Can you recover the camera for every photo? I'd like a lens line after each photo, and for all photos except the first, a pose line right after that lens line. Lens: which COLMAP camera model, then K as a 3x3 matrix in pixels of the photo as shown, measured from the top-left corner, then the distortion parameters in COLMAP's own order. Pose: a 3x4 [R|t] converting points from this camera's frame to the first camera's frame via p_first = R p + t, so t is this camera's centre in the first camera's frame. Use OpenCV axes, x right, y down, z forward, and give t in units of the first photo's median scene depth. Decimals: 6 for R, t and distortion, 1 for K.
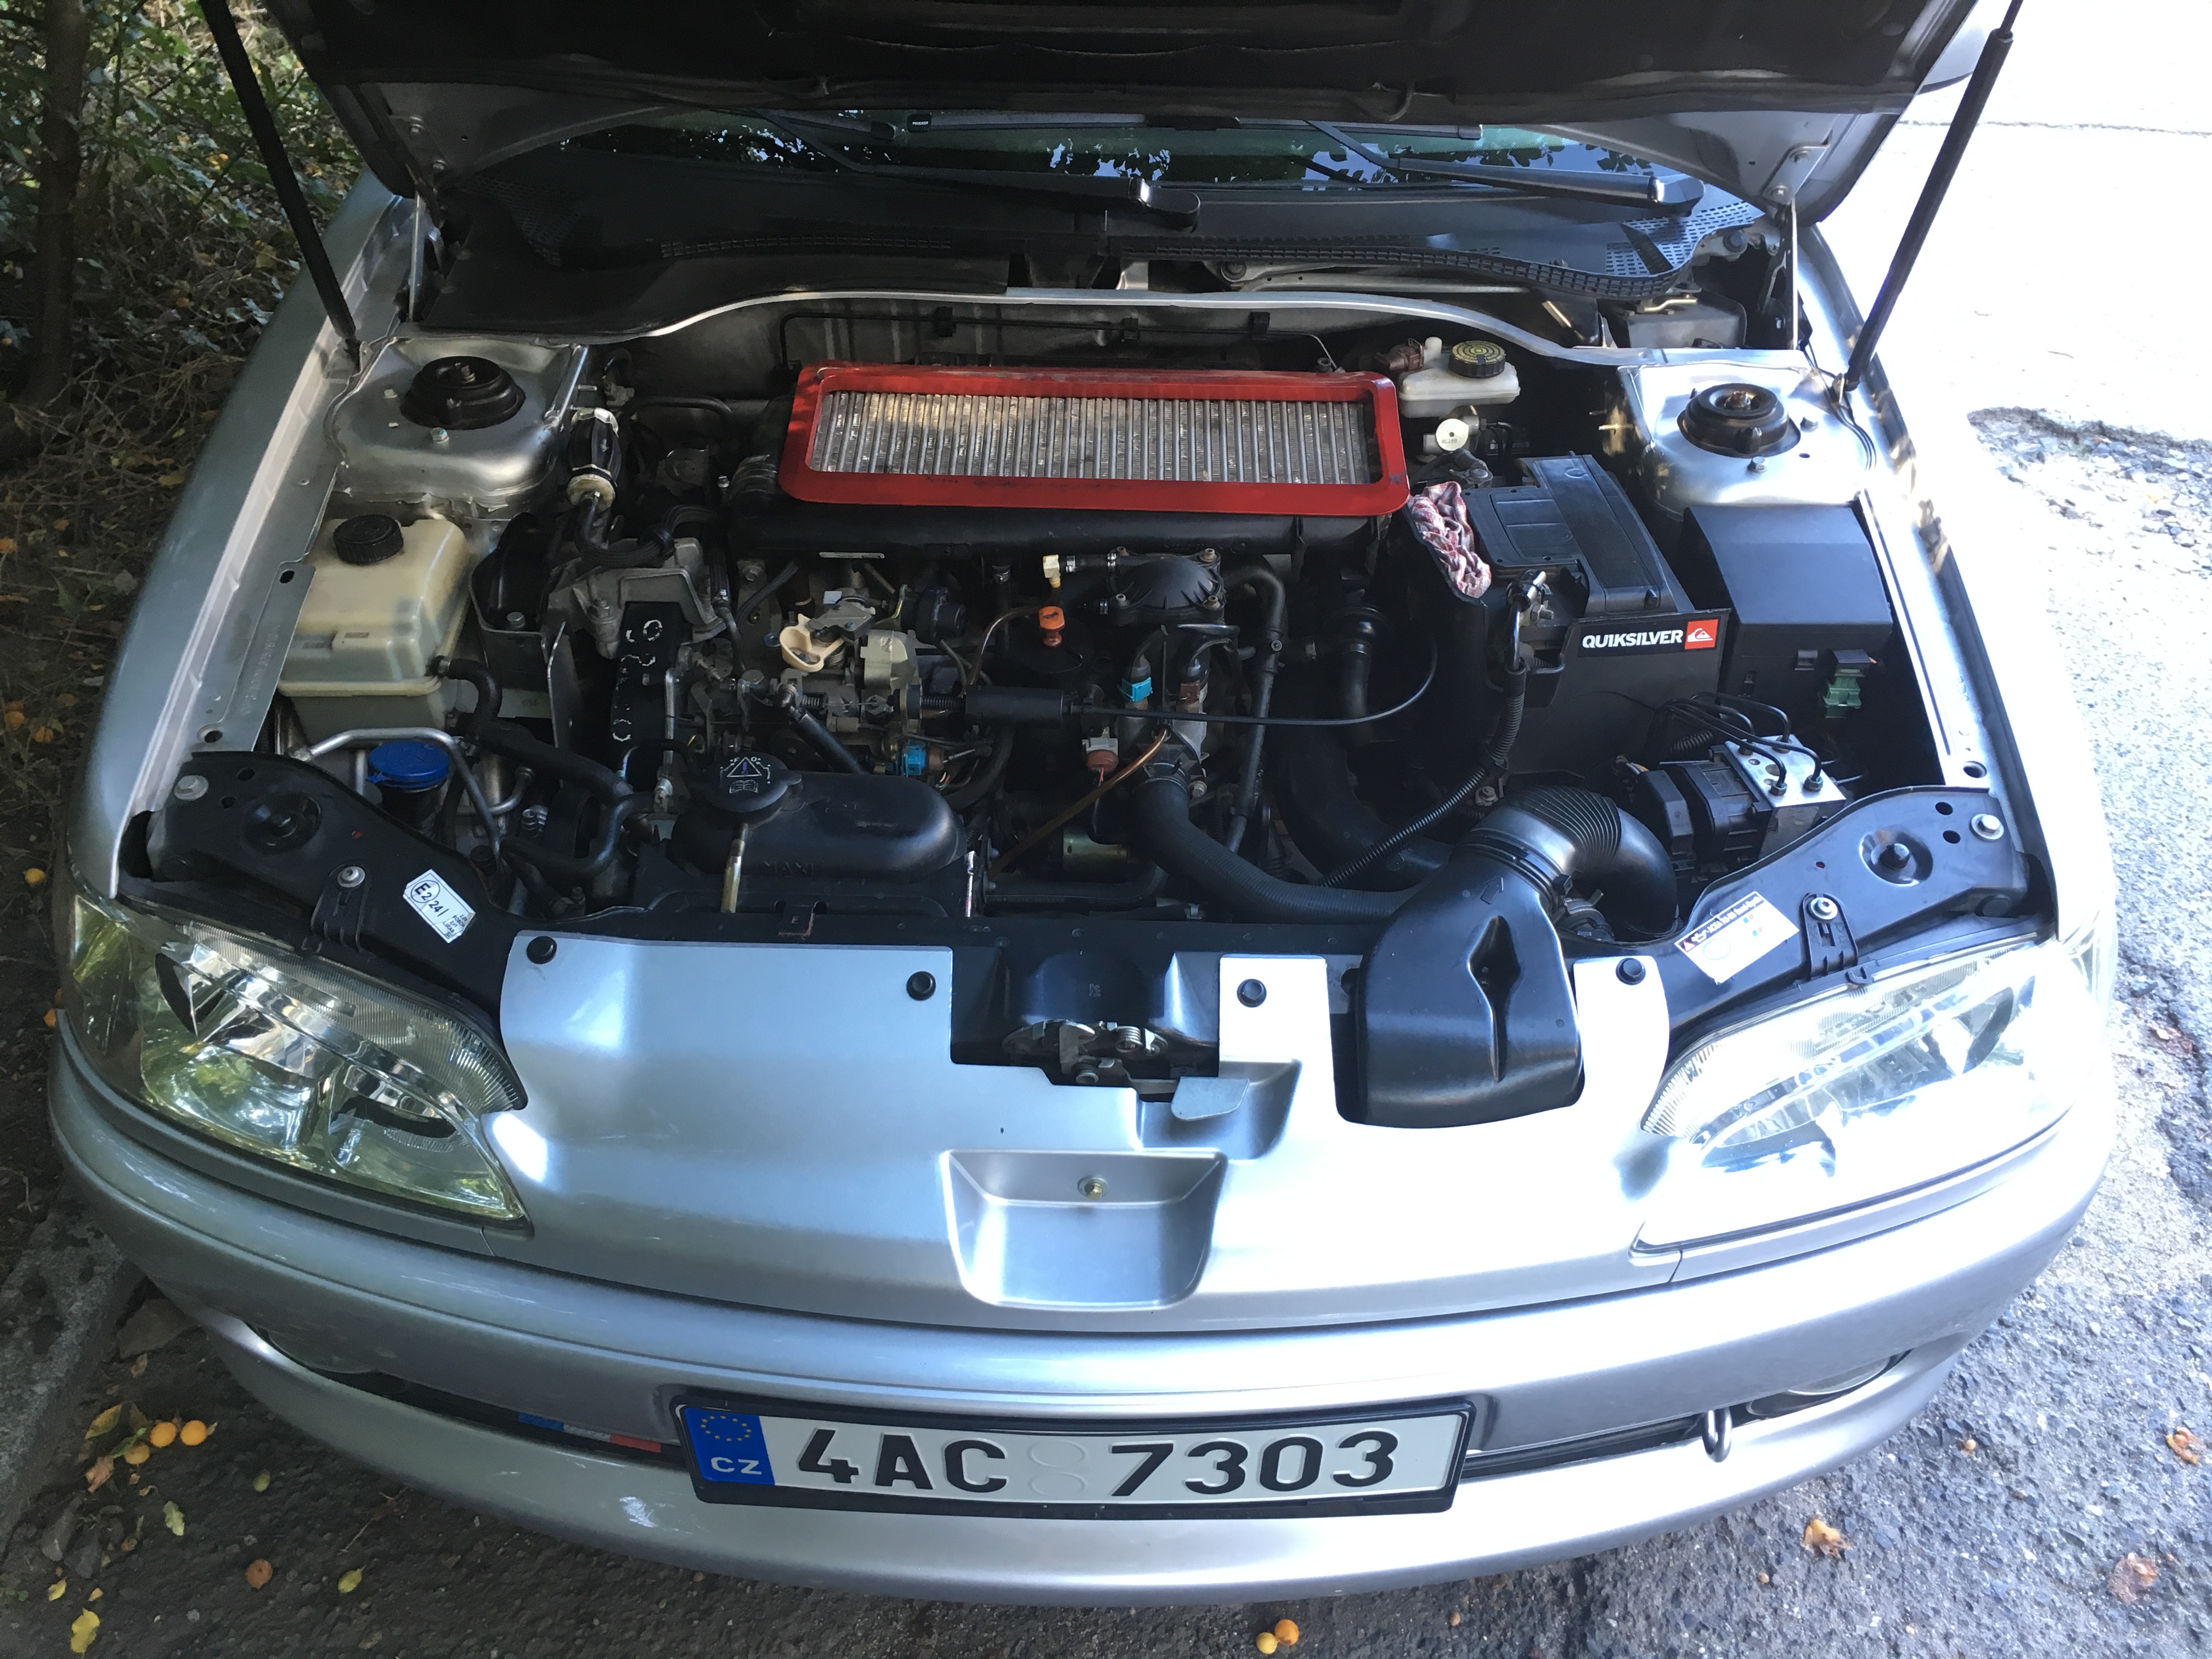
lens RADIAL K [[1862.7, 0, 1109.0], [0, 1862.7, 832.1], [0, 0, 1]] dist [0.036538, -0.053780]
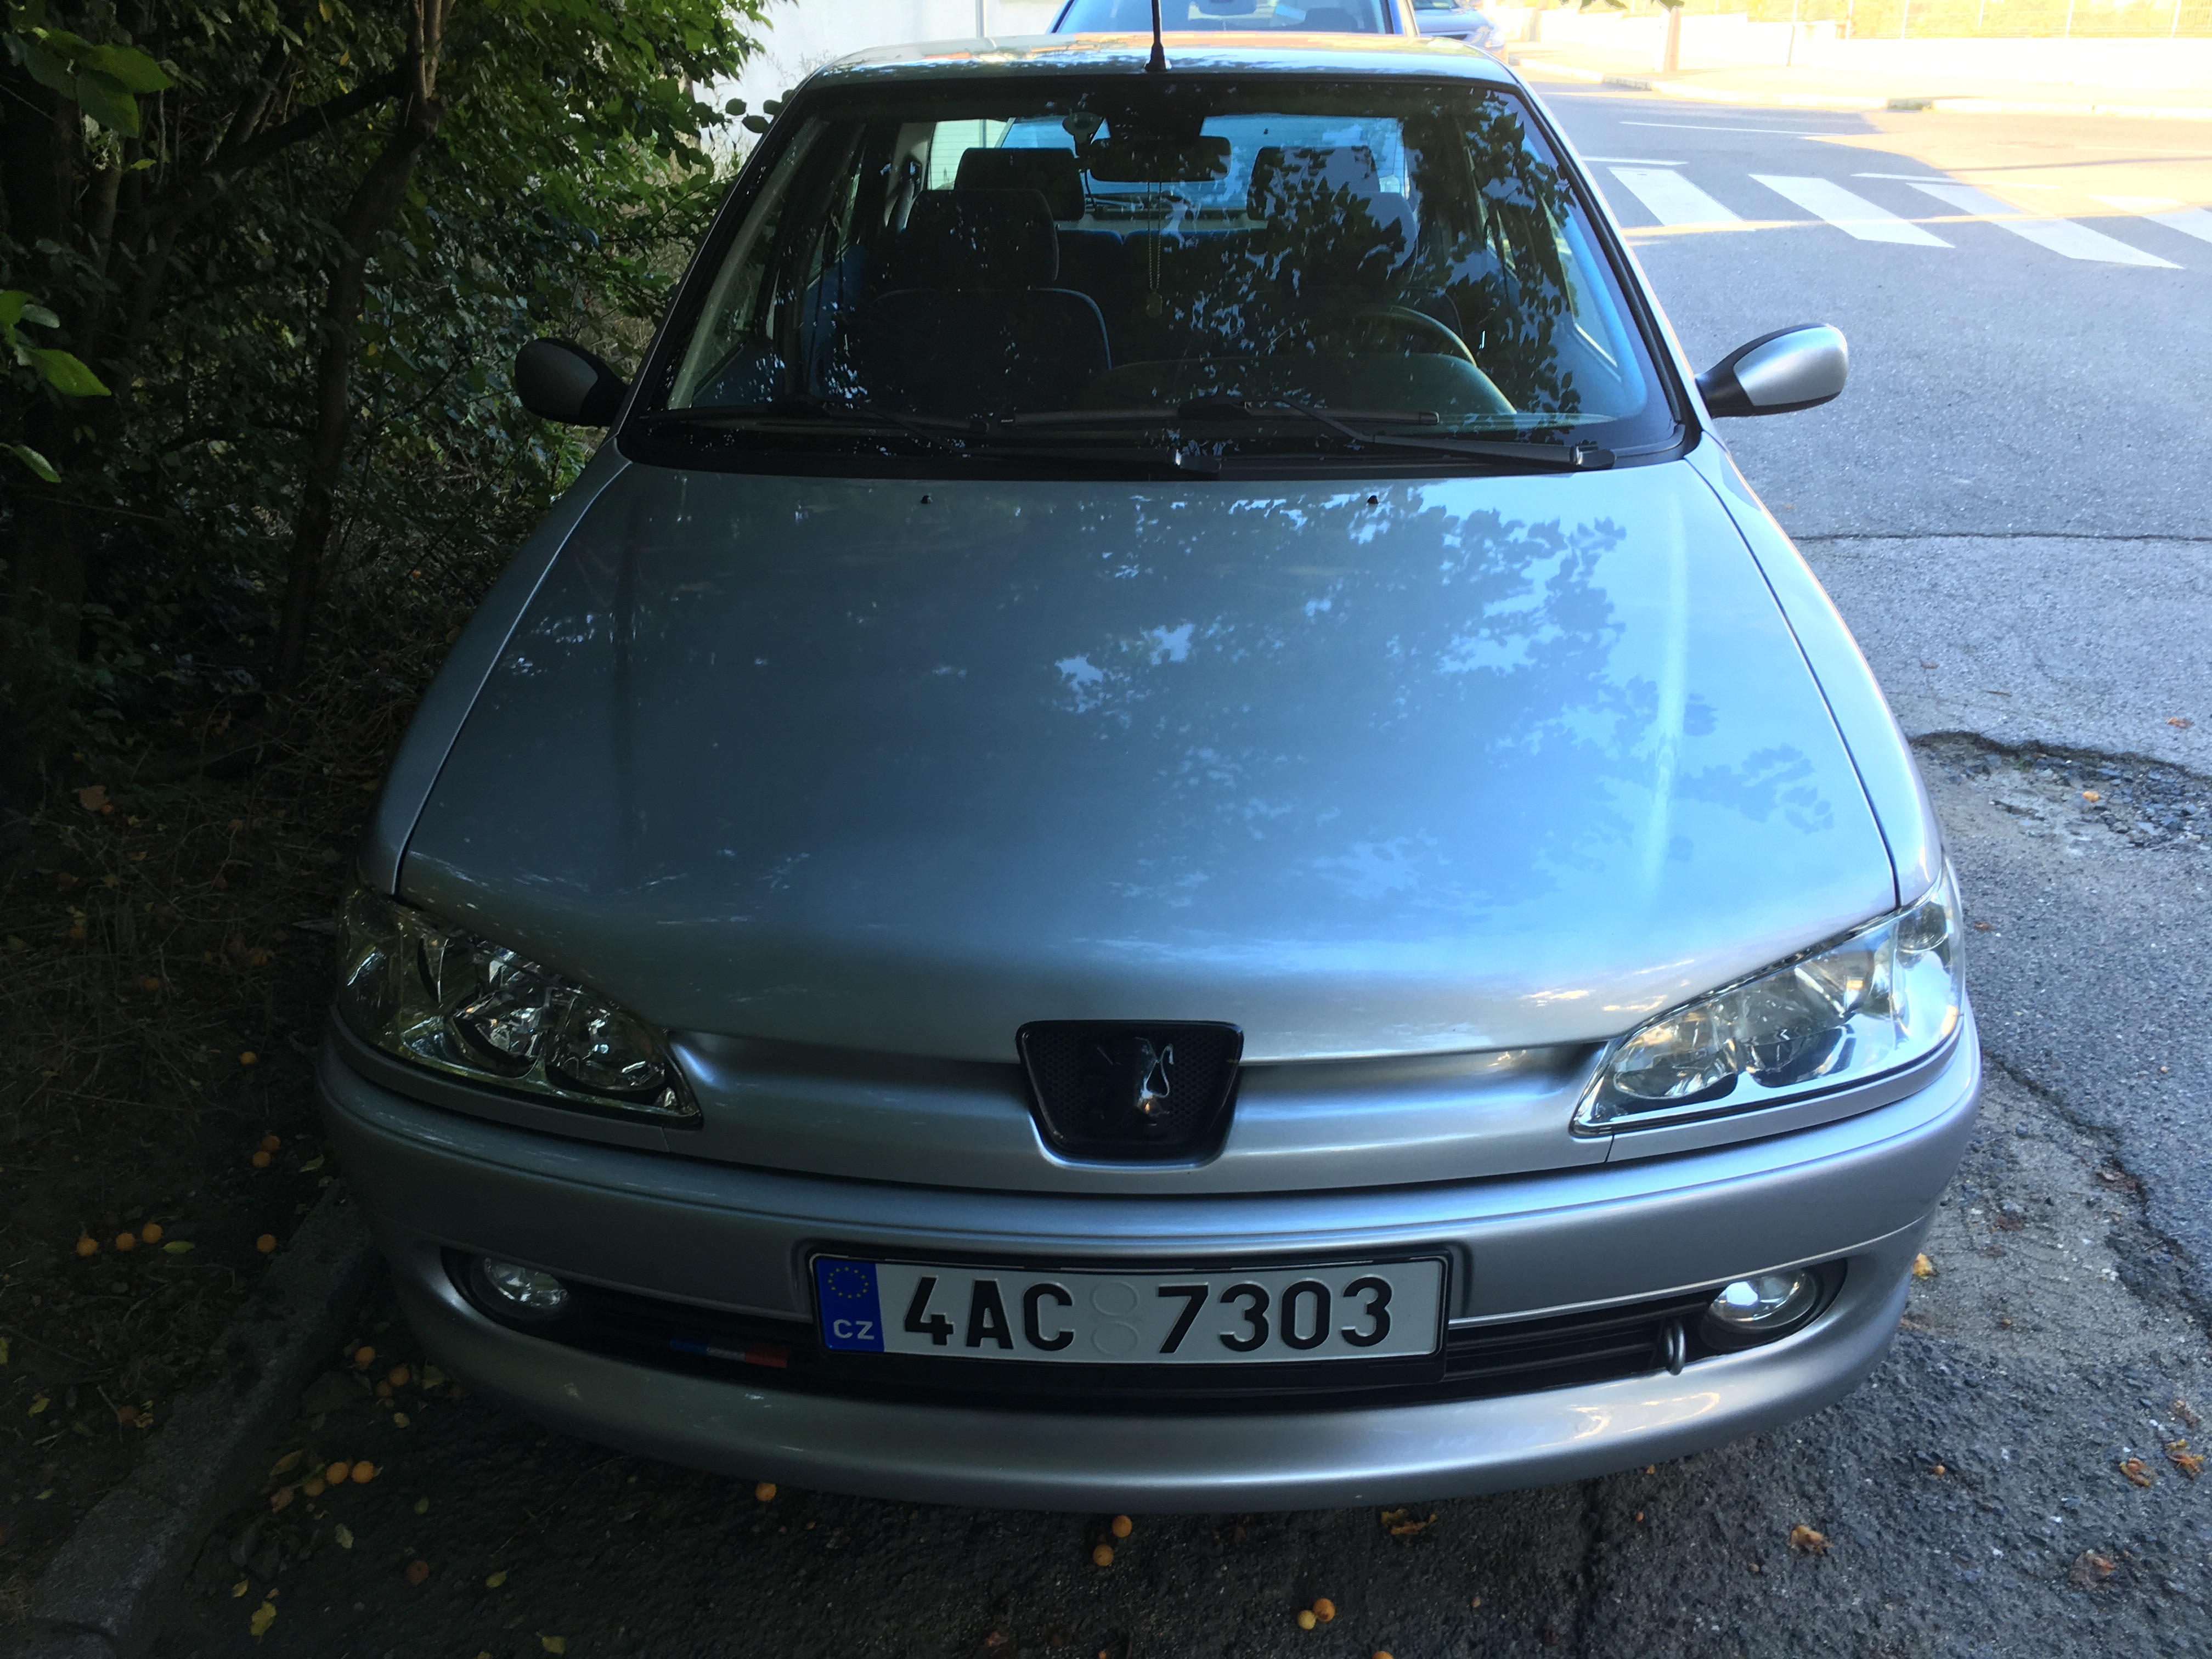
lens RADIAL K [[1862.7, 0, 1110.3], [0, 1862.7, 828.7], [0, 0, 1]] dist [0.036538, -0.053780]
pose [[0.999324, -0.016260, -0.032969, 0.011234], [0.006917, 0.964013, -0.265765, 0.261674], [0.036104, 0.265357, 0.963474, -0.197119]]
